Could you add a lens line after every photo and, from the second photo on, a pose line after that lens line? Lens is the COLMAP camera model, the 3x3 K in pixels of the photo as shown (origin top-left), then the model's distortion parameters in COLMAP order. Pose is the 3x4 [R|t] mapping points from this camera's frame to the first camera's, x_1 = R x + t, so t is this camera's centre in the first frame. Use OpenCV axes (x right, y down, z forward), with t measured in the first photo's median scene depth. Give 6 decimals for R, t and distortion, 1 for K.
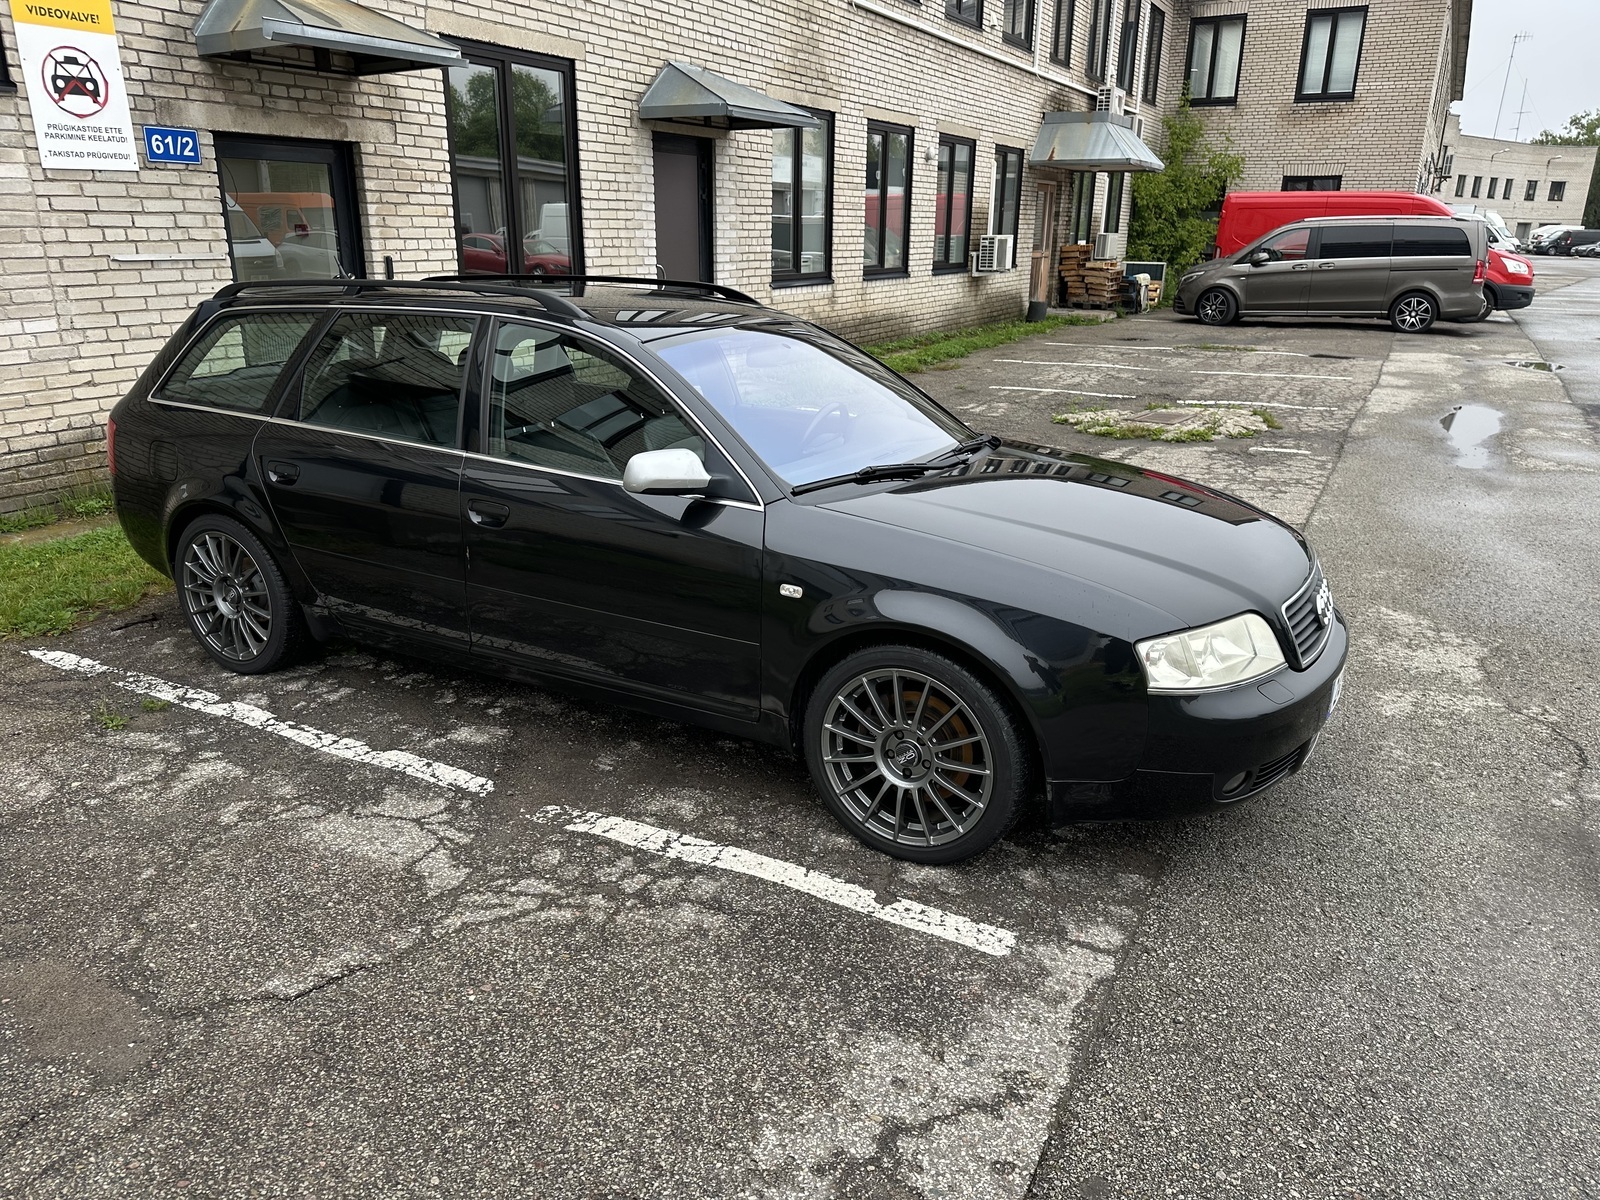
lens RADIAL K [[1112.9, 0, 799.1], [0, 1112.9, 603.7], [0, 0, 1]] dist [0.002660, -0.022643]
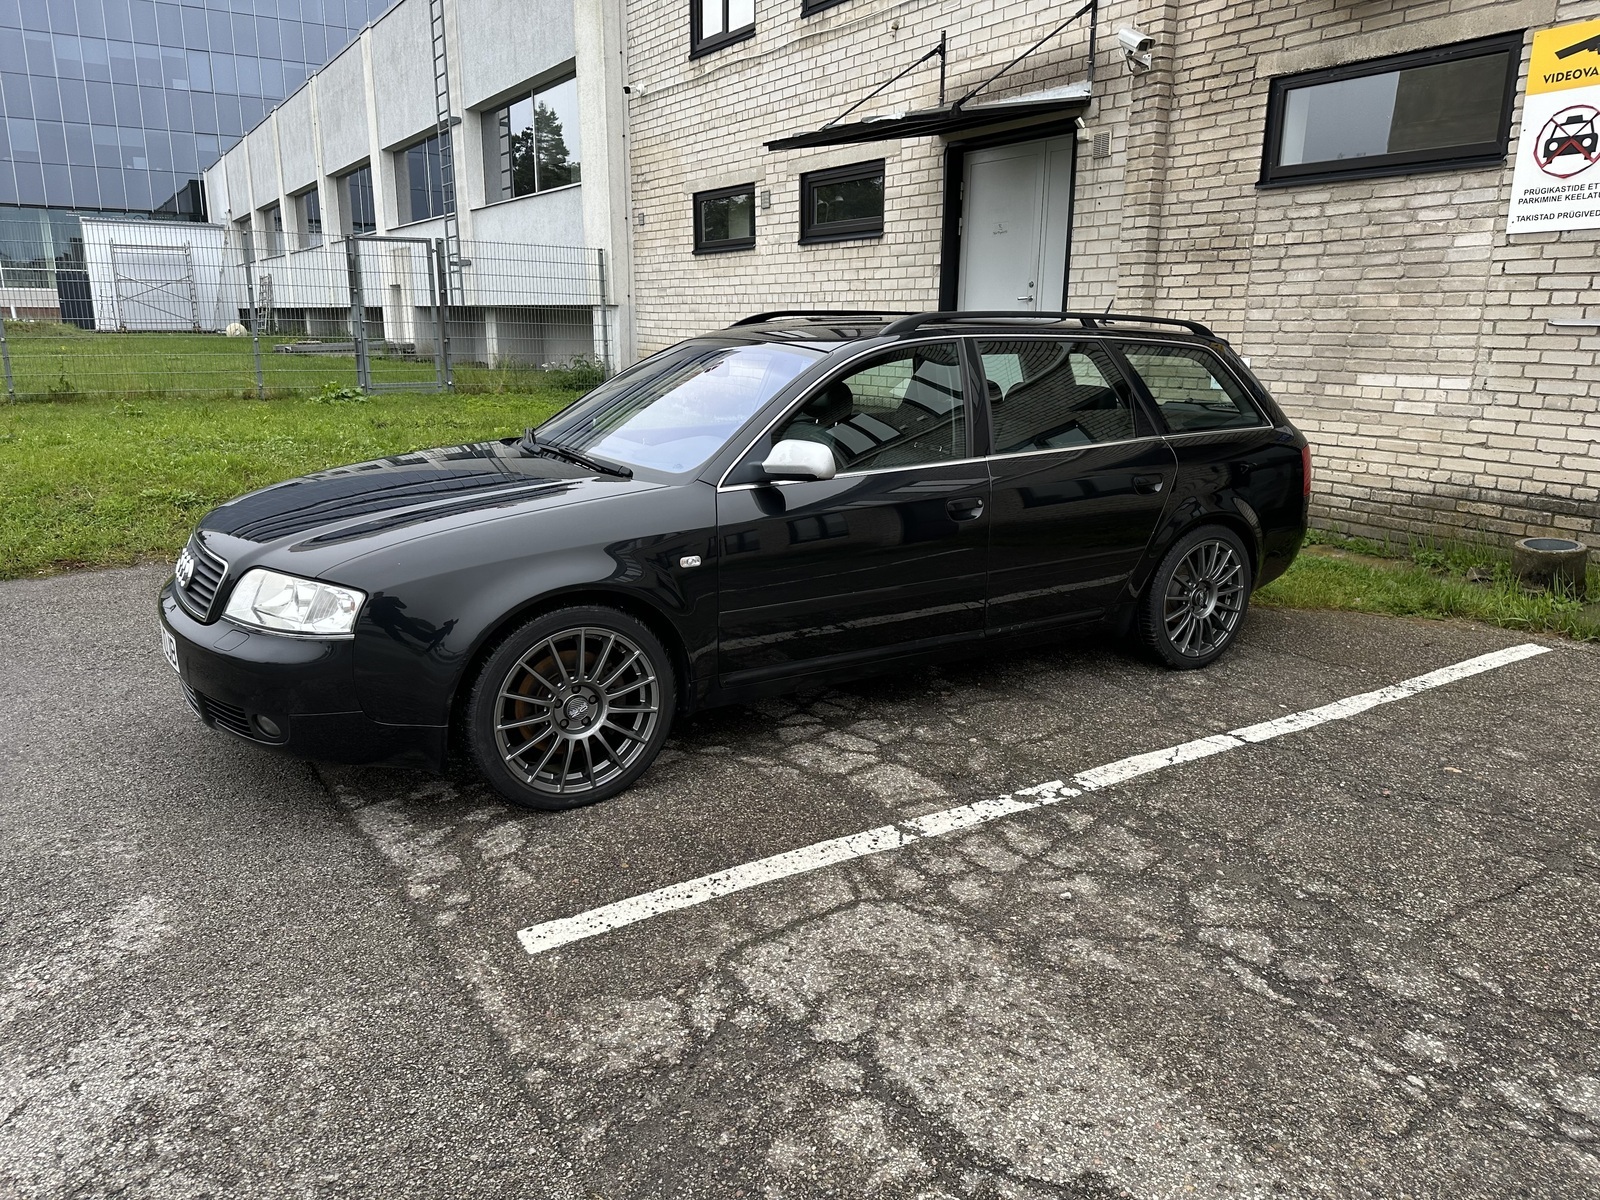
lens RADIAL K [[1112.9, 0, 800.3], [0, 1112.9, 598.8], [0, 0, 1]] dist [0.002660, -0.022643]
pose [[-0.470780, 0.195035, -0.860423, 0.563658], [-0.291447, 0.886128, 0.360327, -0.269722], [0.832721, 0.420403, -0.360329, 0.952438]]
